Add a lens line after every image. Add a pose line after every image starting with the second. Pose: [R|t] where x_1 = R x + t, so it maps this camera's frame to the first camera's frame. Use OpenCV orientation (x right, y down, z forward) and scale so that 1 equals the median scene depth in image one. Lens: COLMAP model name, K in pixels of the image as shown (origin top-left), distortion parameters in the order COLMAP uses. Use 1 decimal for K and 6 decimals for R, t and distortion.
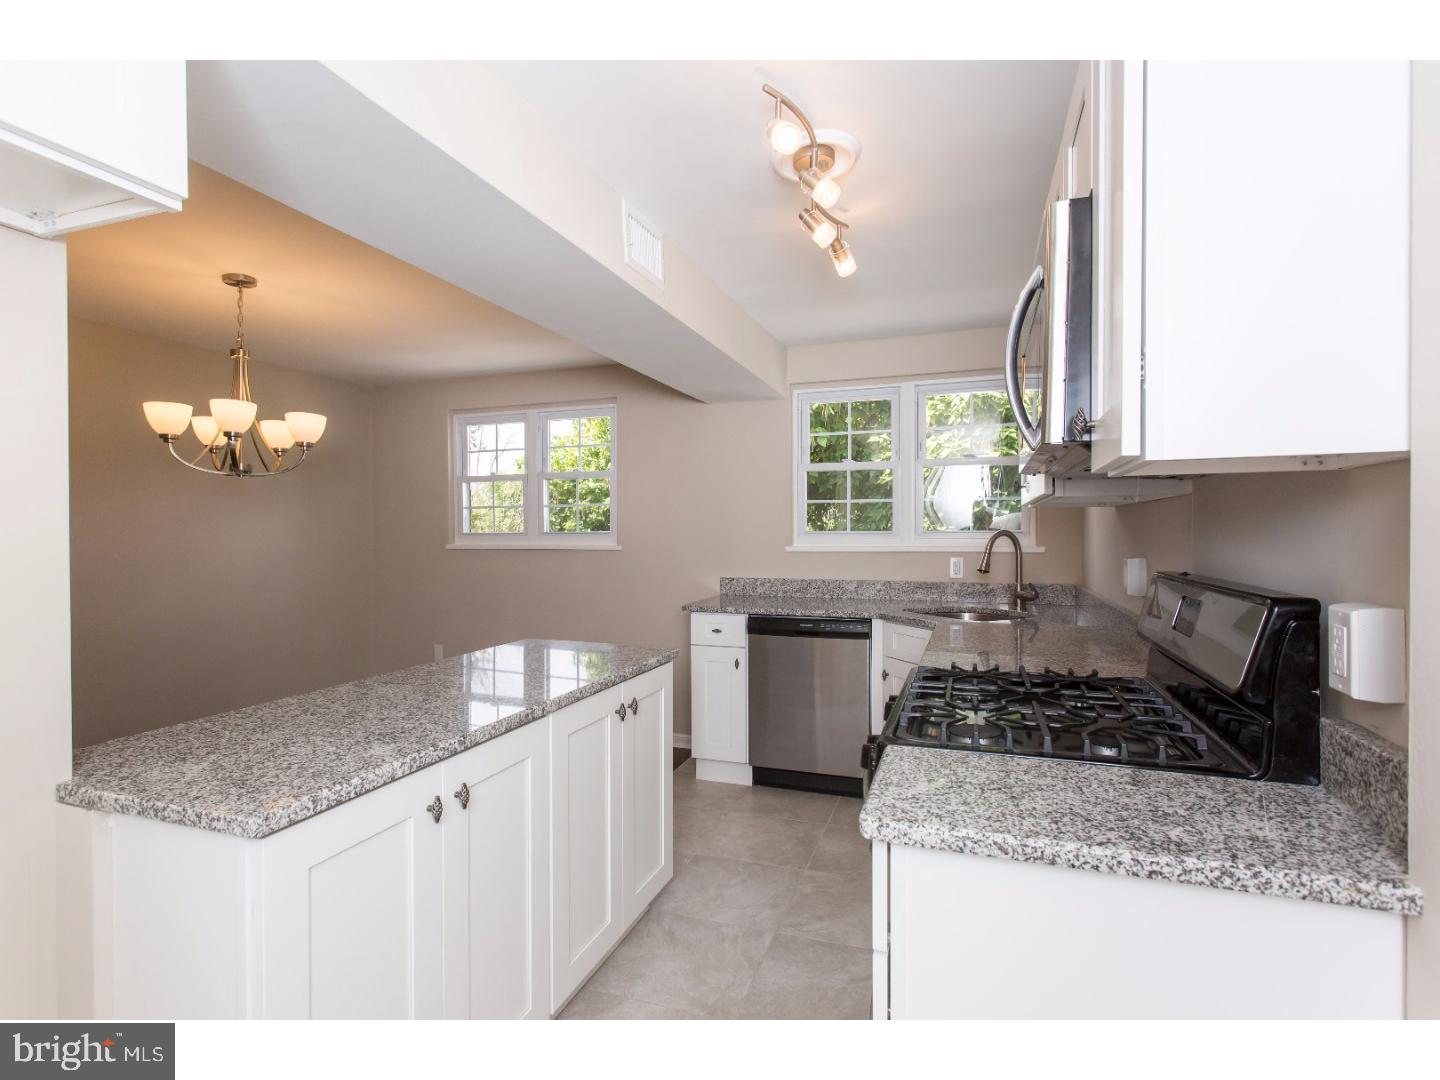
lens RADIAL K [[708.9, 0, 720.4], [0, 708.9, 543.8], [0, 0, 1]] dist [0.011573, 0.000558]
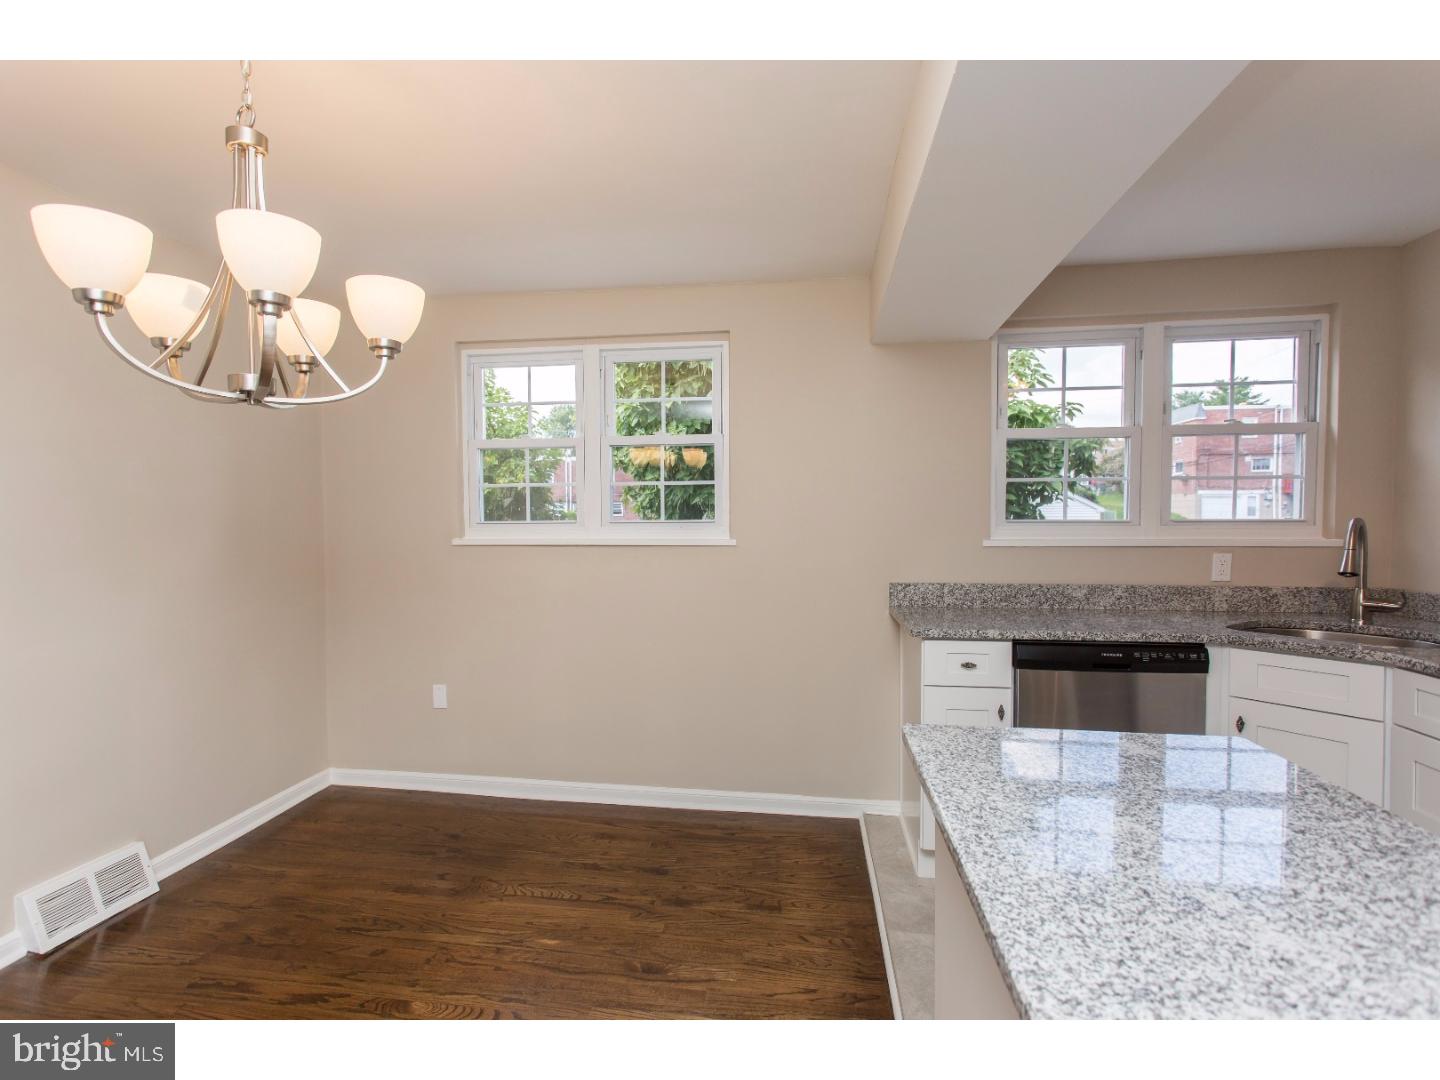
lens RADIAL K [[708.9, 0, 720.0], [0, 708.9, 540.2], [0, 0, 1]] dist [0.011573, 0.000558]
pose [[0.966359, -0.009069, 0.257036, -0.415355], [0.003039, 0.999711, 0.023849, -0.016491], [-0.257178, -0.022266, 0.966108, 0.396981]]
